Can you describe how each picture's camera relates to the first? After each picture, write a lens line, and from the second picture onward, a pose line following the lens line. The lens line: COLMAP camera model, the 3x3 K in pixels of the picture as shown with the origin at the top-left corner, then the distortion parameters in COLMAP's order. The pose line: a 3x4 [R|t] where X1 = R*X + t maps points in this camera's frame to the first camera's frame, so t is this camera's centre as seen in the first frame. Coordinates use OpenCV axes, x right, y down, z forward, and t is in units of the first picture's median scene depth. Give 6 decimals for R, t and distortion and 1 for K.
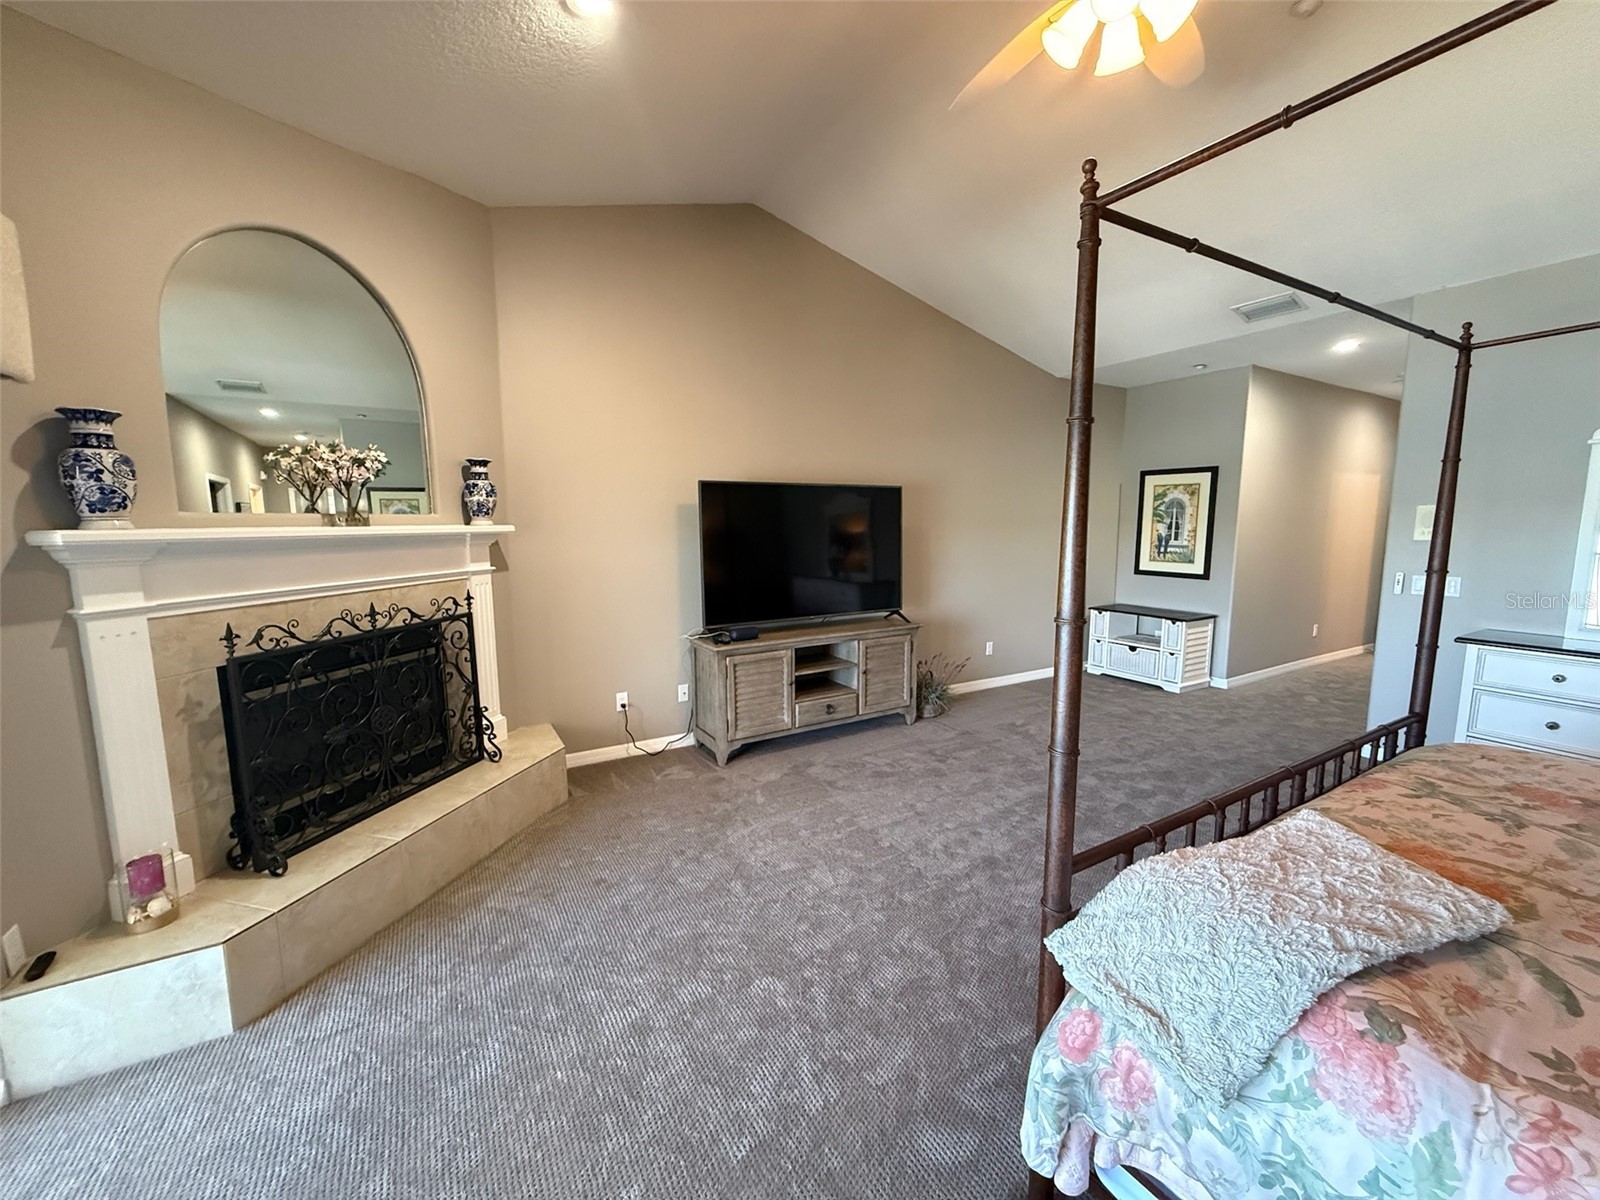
lens RADIAL K [[636.5, 0, 797.5], [0, 636.5, 602.2], [0, 0, 1]] dist [-0.000206, -0.000037]
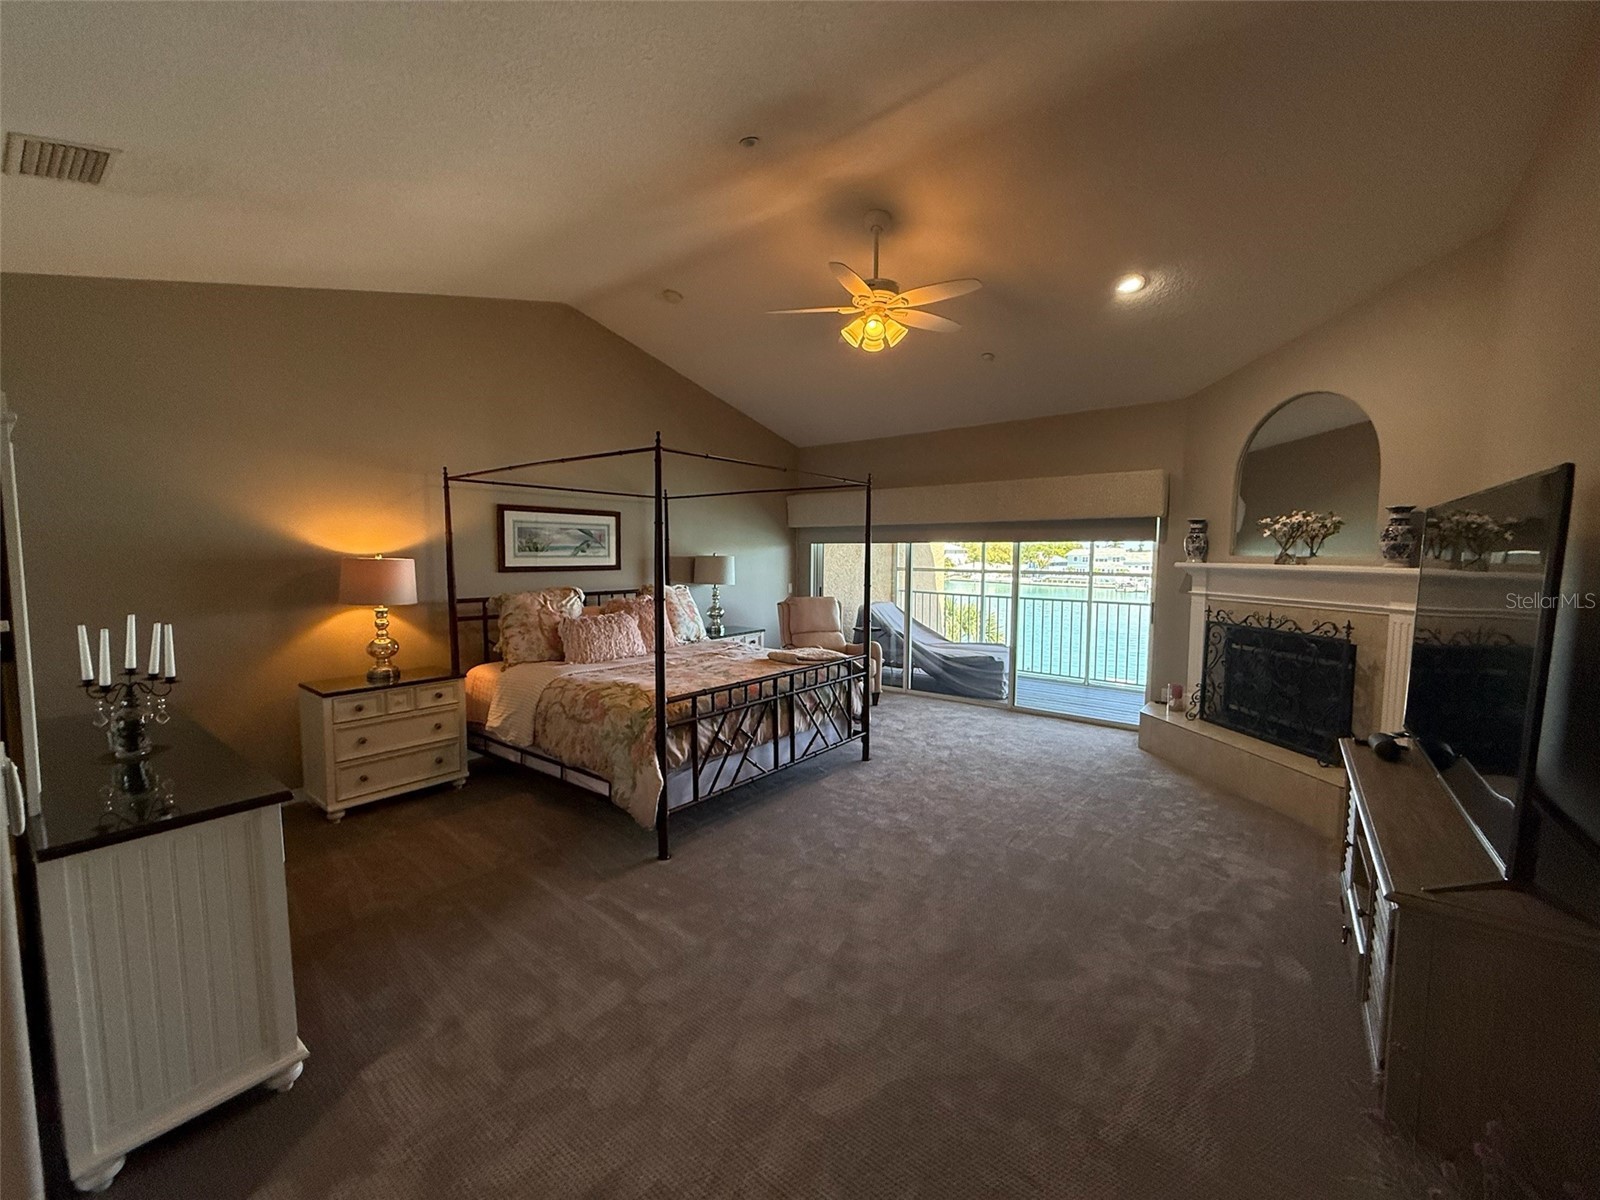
lens RADIAL K [[636.5, 0, 797.5], [0, 636.5, 602.2], [0, 0, 1]] dist [-0.000206, -0.000037]
pose [[-0.929195, 0.031953, -0.368206, 1.033874], [-0.045359, 0.978865, 0.199414, -0.287376], [0.366796, 0.201996, -0.908107, 1.999438]]
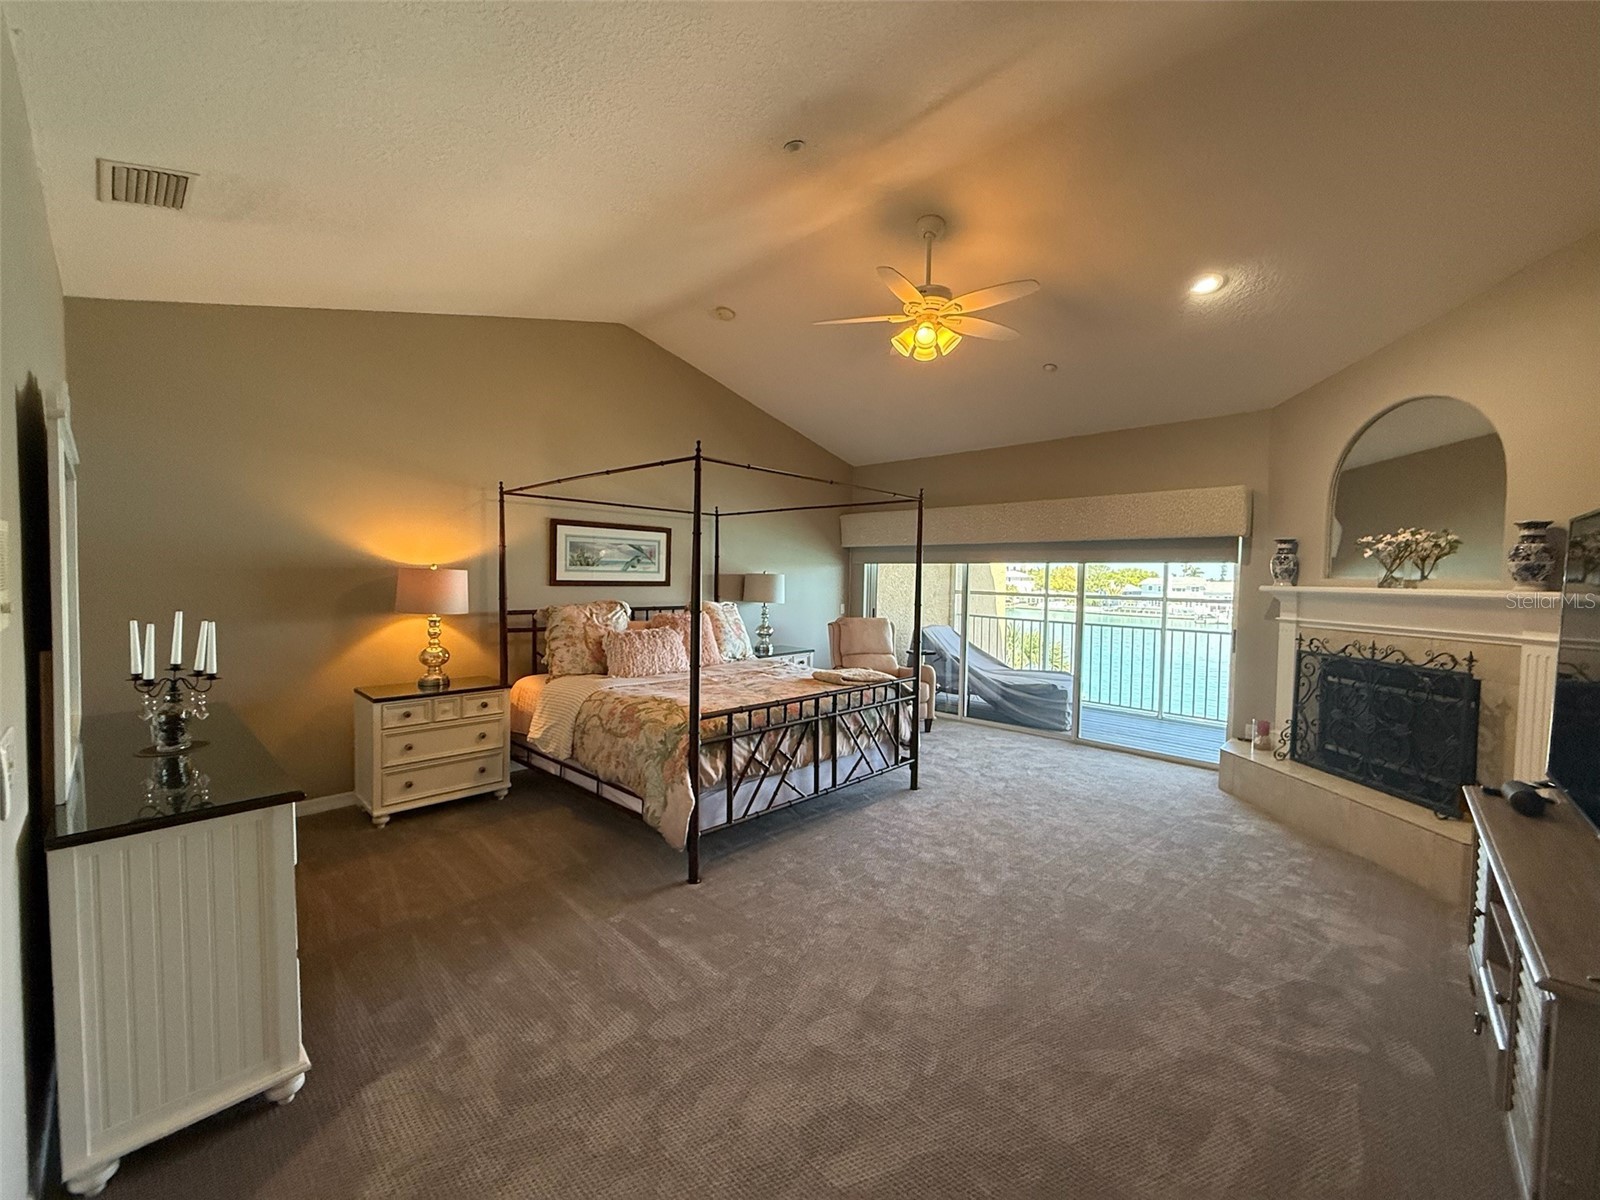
lens RADIAL K [[636.5, 0, 797.5], [0, 636.5, 602.2], [0, 0, 1]] dist [-0.000206, -0.000037]
pose [[-0.960099, 0.001796, -0.279654, 0.981007], [-0.046441, 0.985070, 0.165770, -0.260646], [0.275776, 0.172143, -0.945682, 1.966388]]
